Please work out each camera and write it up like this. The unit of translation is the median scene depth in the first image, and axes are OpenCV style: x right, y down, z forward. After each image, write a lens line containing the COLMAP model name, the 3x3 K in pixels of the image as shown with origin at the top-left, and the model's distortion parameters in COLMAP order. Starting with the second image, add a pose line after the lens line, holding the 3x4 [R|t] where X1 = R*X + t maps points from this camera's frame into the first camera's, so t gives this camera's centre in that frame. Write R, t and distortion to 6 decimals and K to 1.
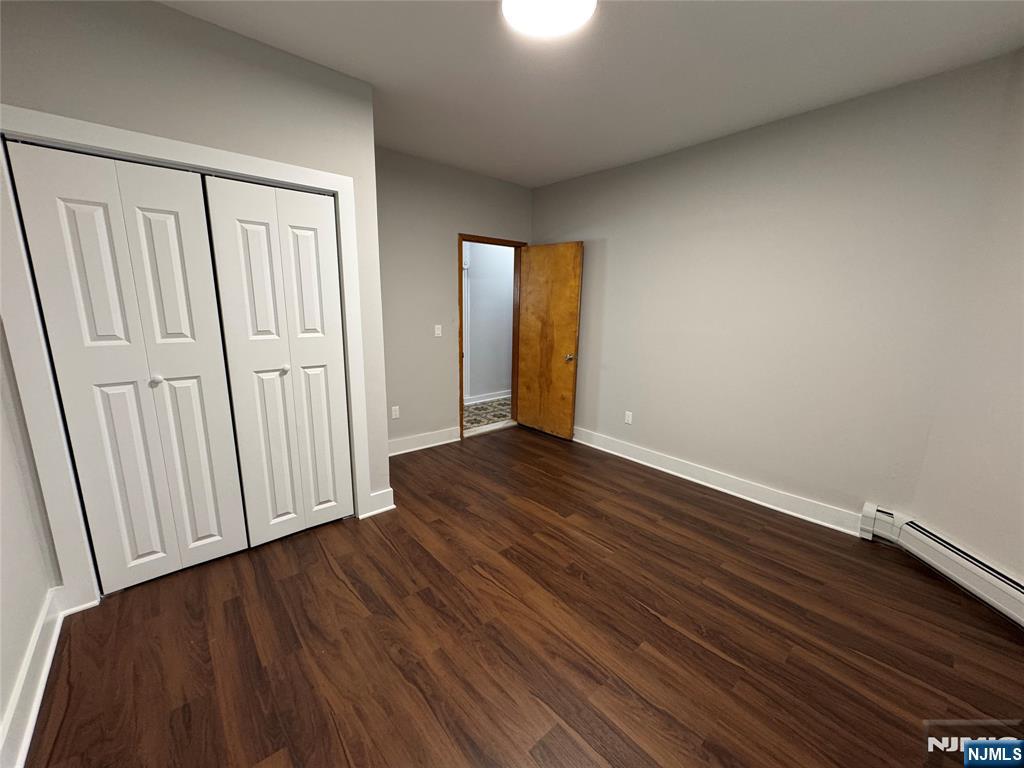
lens RADIAL K [[407.8, 0, 512.7], [0, 407.8, 387.2], [0, 0, 1]] dist [-0.000371, -0.000181]
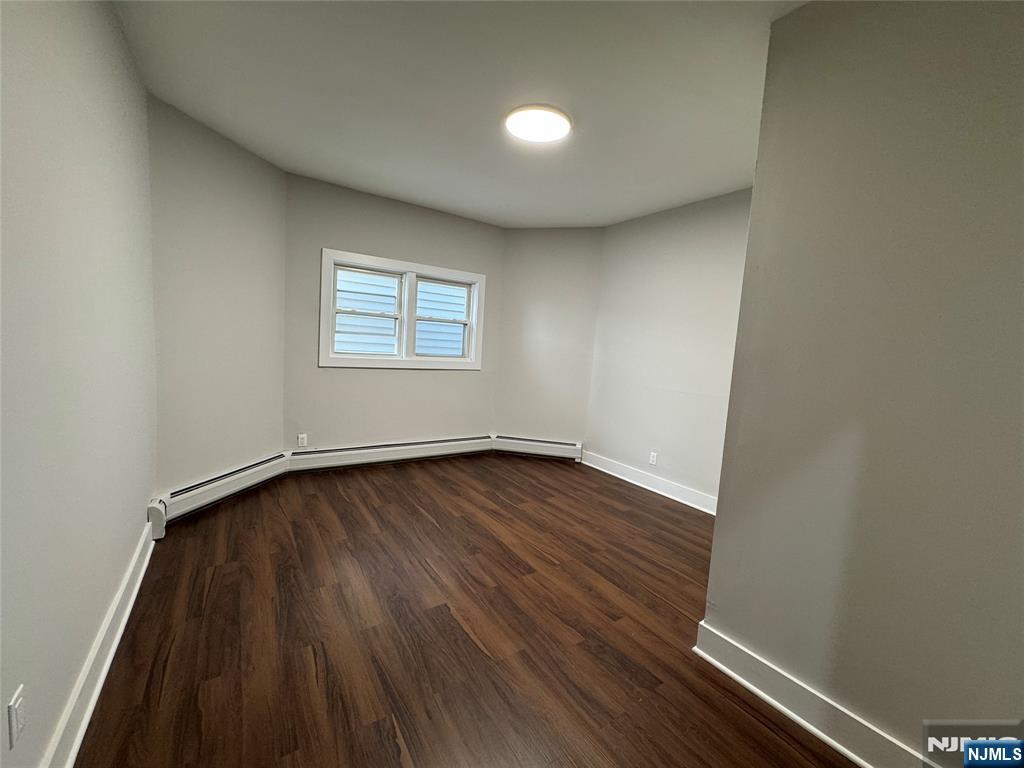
lens RADIAL K [[407.8, 0, 512.7], [0, 407.8, 381.2], [0, 0, 1]] dist [-0.000371, -0.000181]
pose [[-0.989286, -0.091684, 0.113614, -0.050487], [-0.054777, 0.954462, 0.293262, -0.366106], [-0.135328, 0.283896, -0.949257, 1.967178]]
